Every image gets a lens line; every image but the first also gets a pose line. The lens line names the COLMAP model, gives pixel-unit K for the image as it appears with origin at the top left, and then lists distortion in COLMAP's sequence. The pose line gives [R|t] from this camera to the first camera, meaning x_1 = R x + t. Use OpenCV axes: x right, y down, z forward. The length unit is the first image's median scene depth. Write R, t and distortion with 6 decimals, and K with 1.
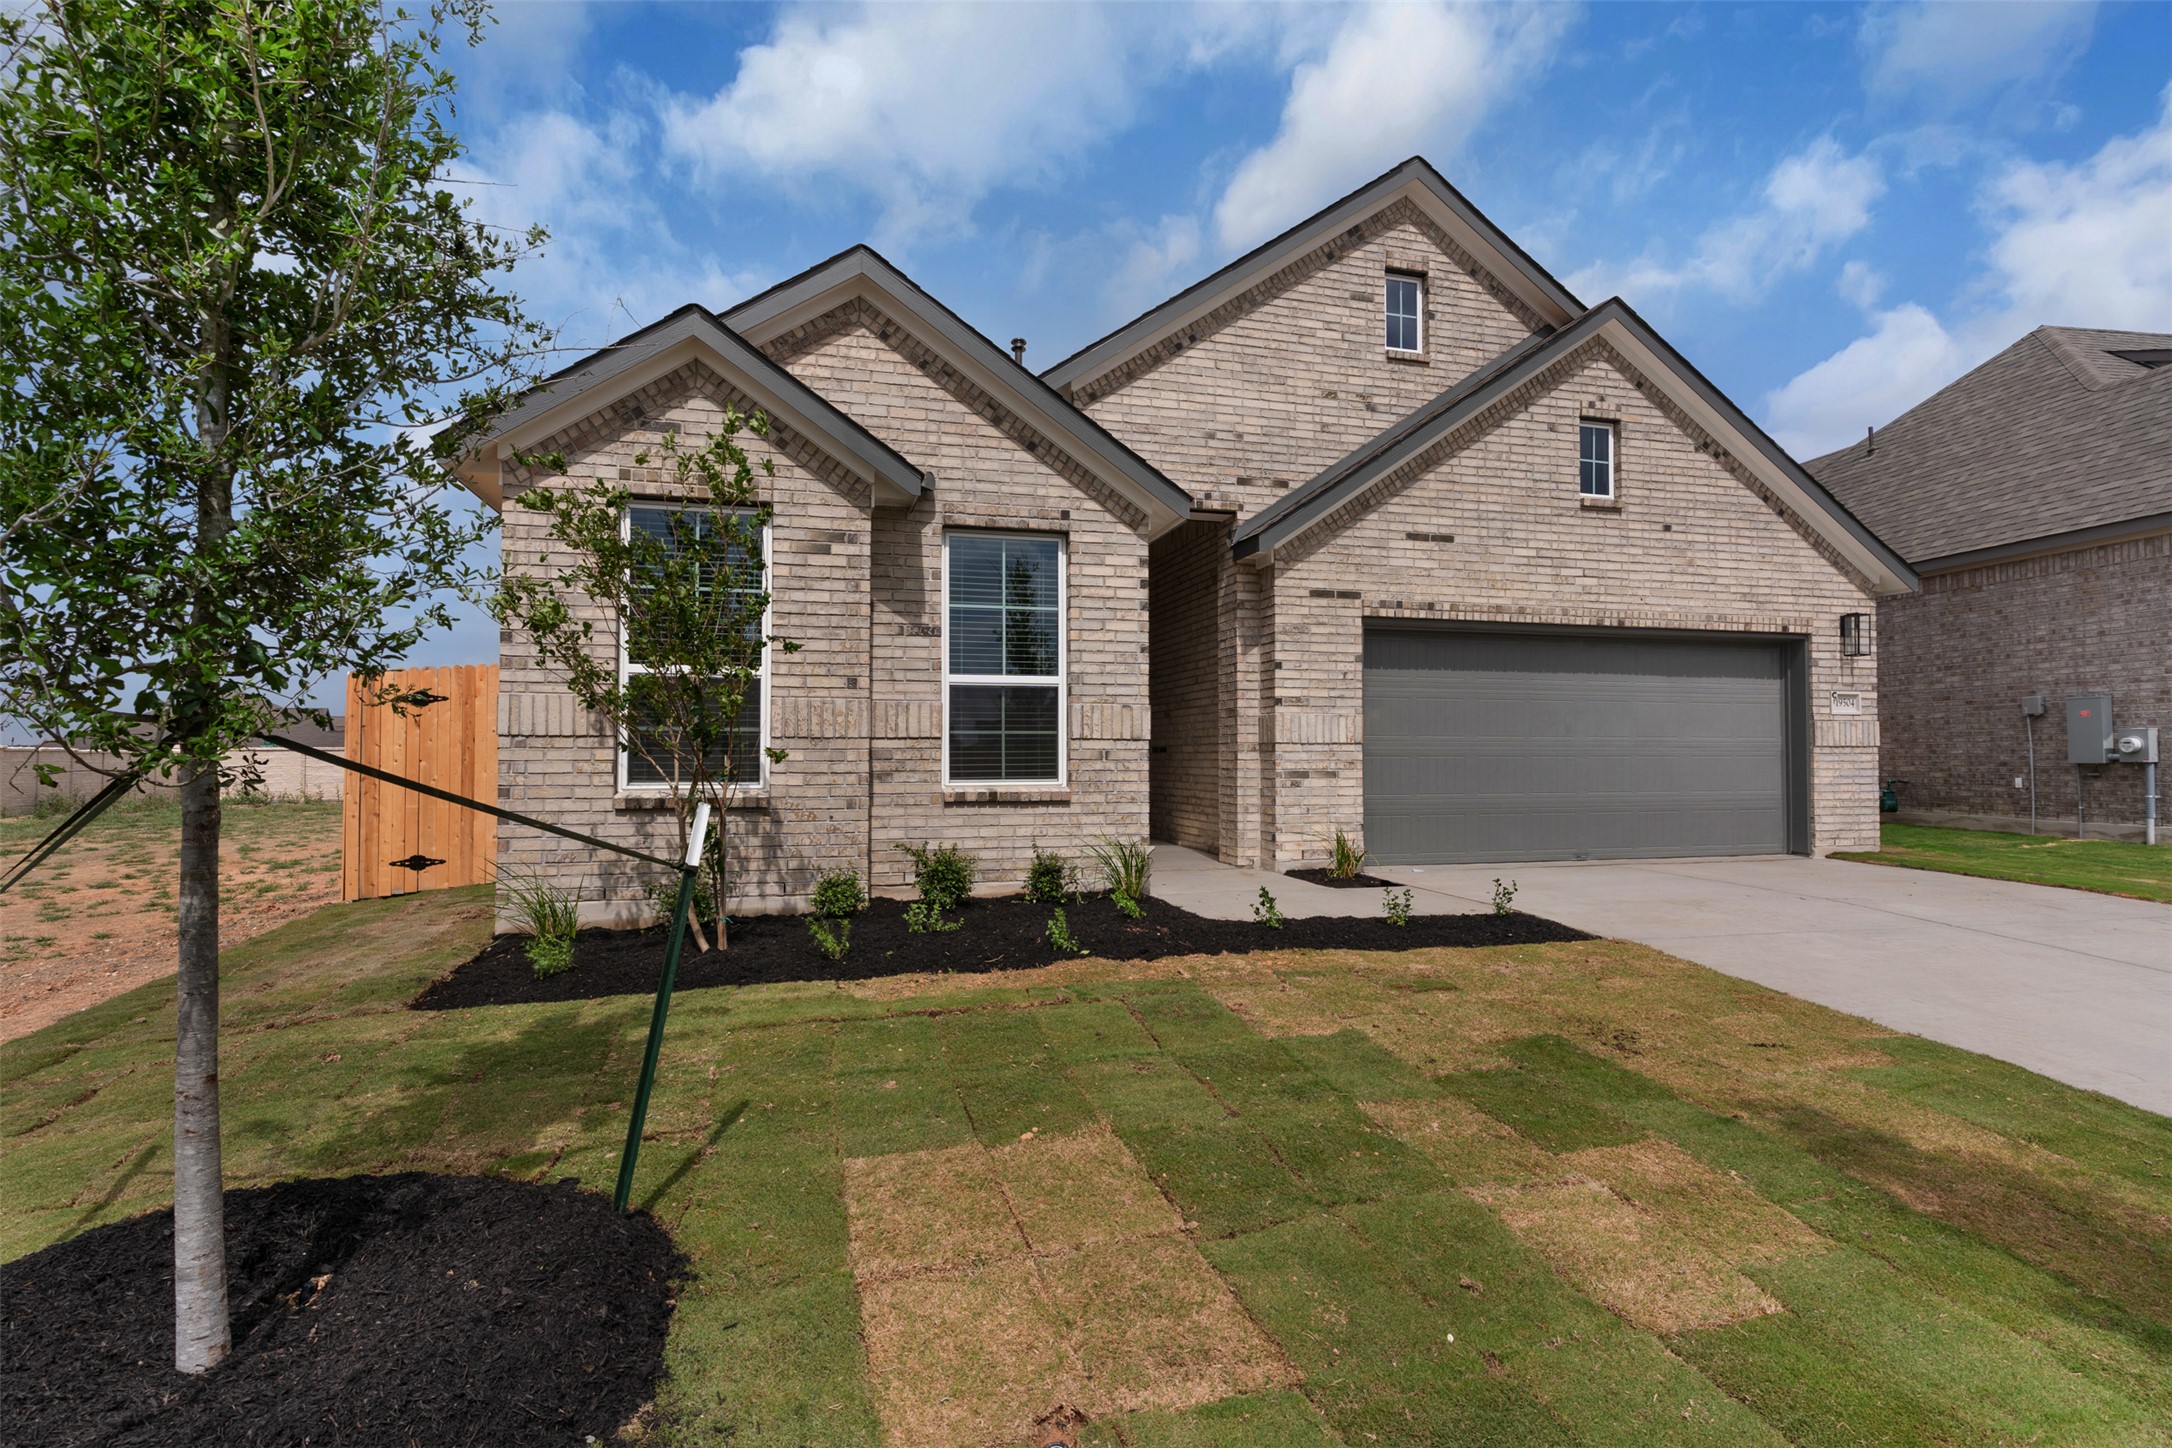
lens RADIAL K [[1053.4, 0, 1082.4], [0, 1053.4, 717.0], [0, 0, 1]] dist [0.002405, -0.000411]
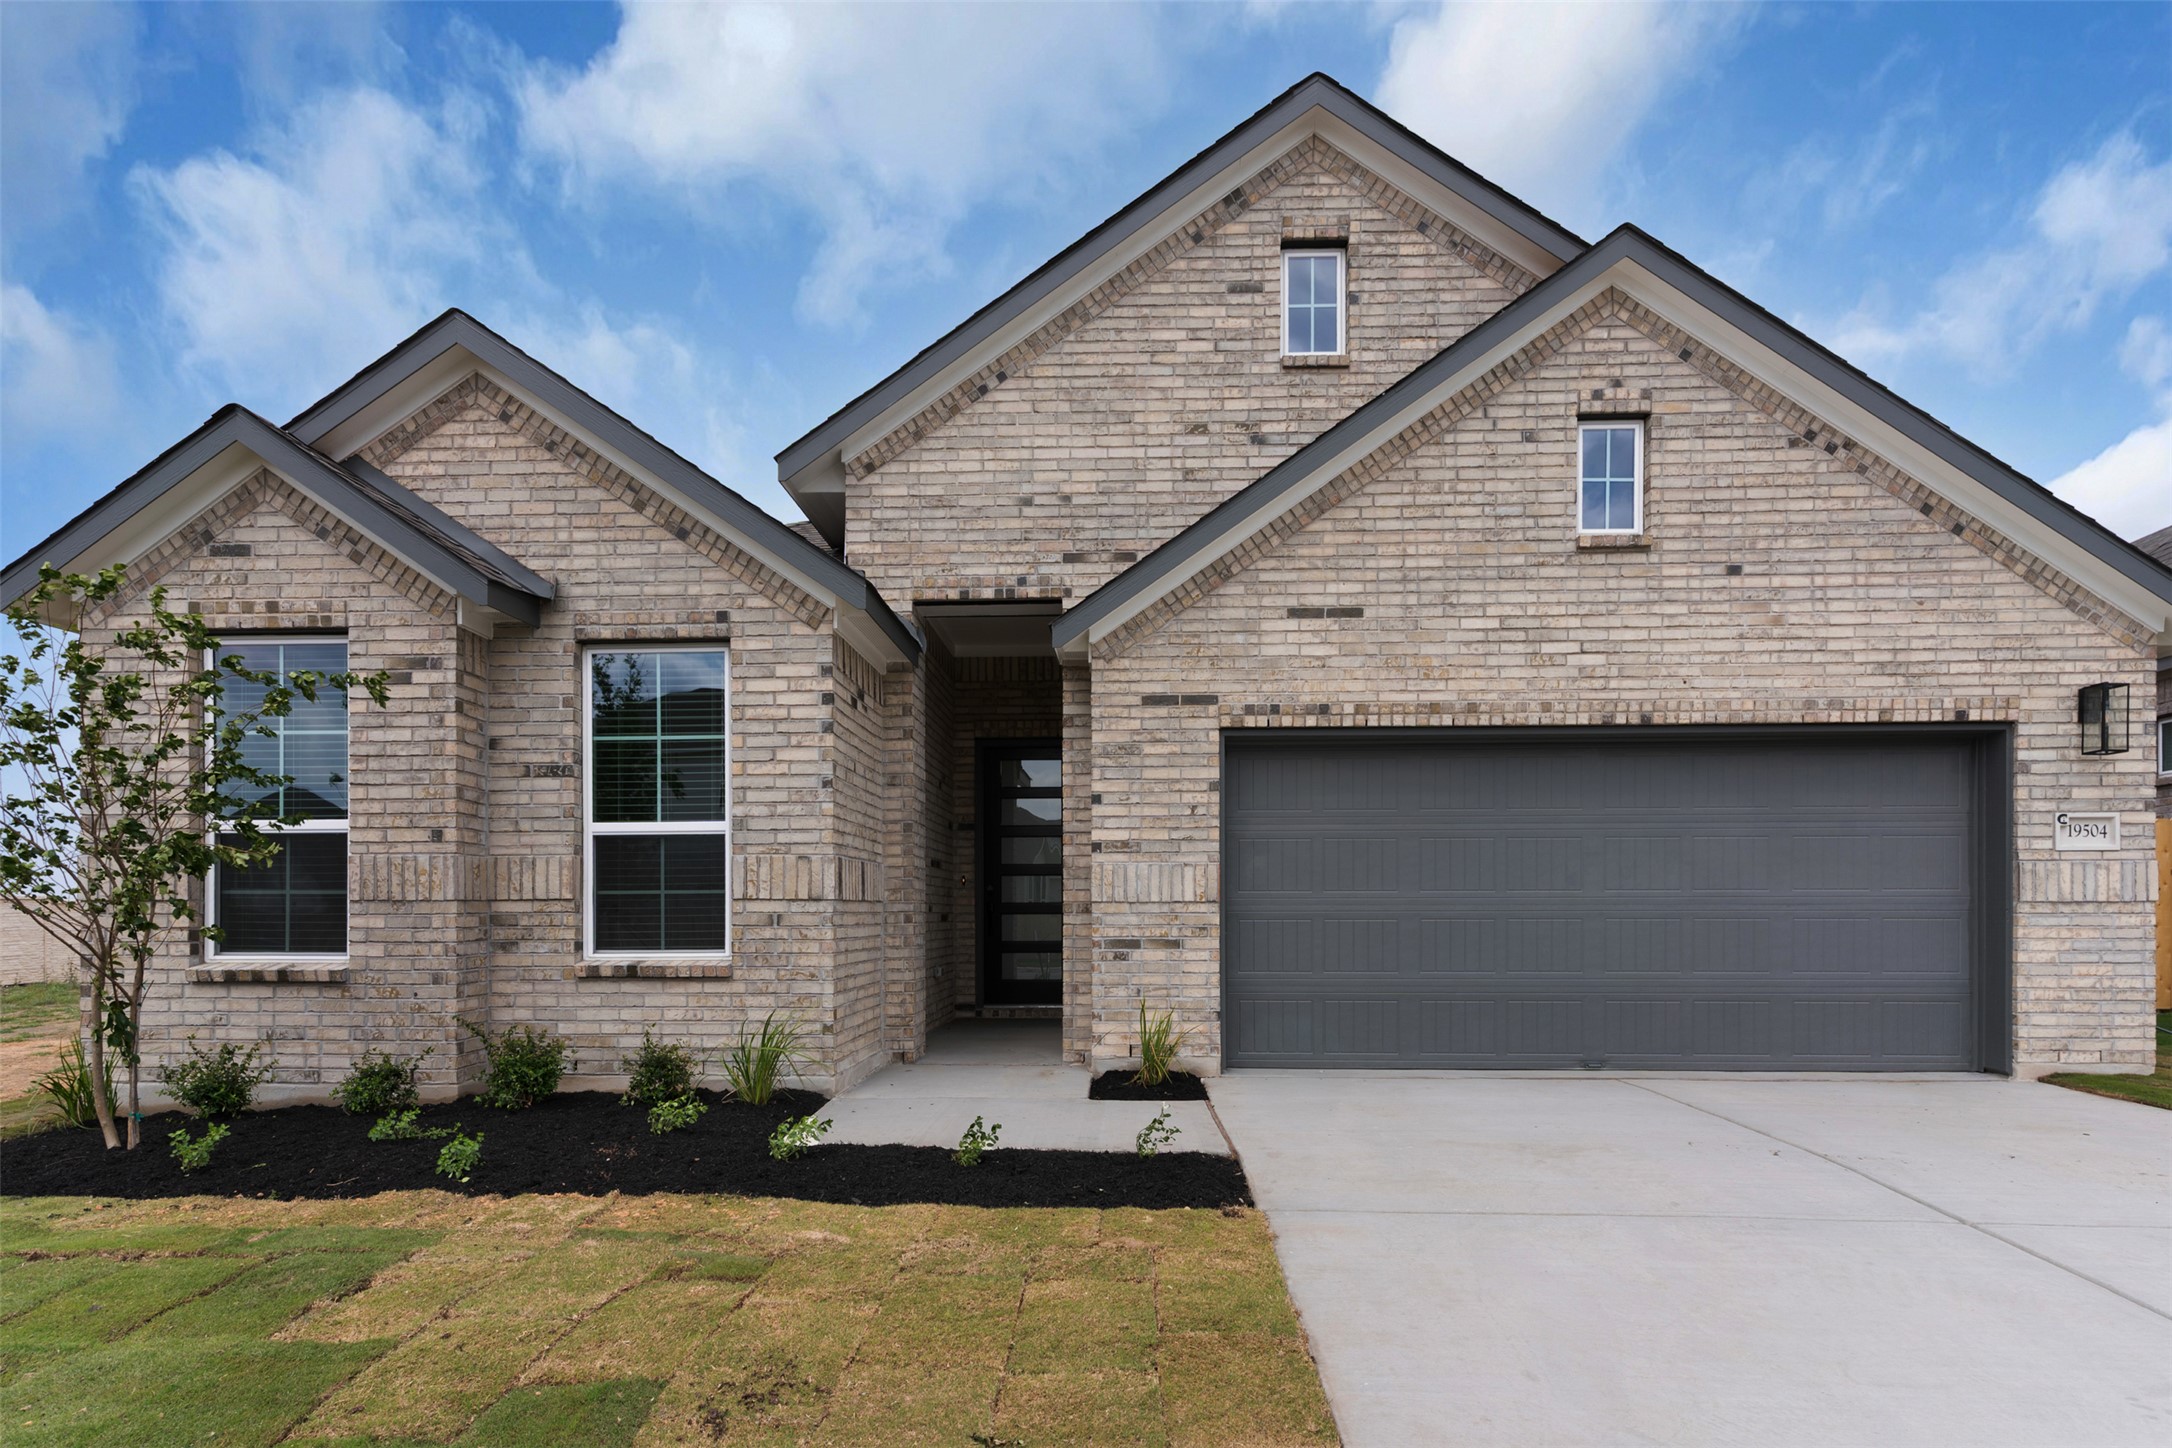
lens RADIAL K [[1131.7, 0, 1132.4], [0, 1131.7, 908.7], [0, 0, 1]] dist [-0.003930, 0.002725]
pose [[0.953415, -0.003460, -0.301641, 0.446584], [0.013602, 0.999410, 0.031528, 0.003987], [0.301355, -0.034162, 0.952900, 0.230662]]
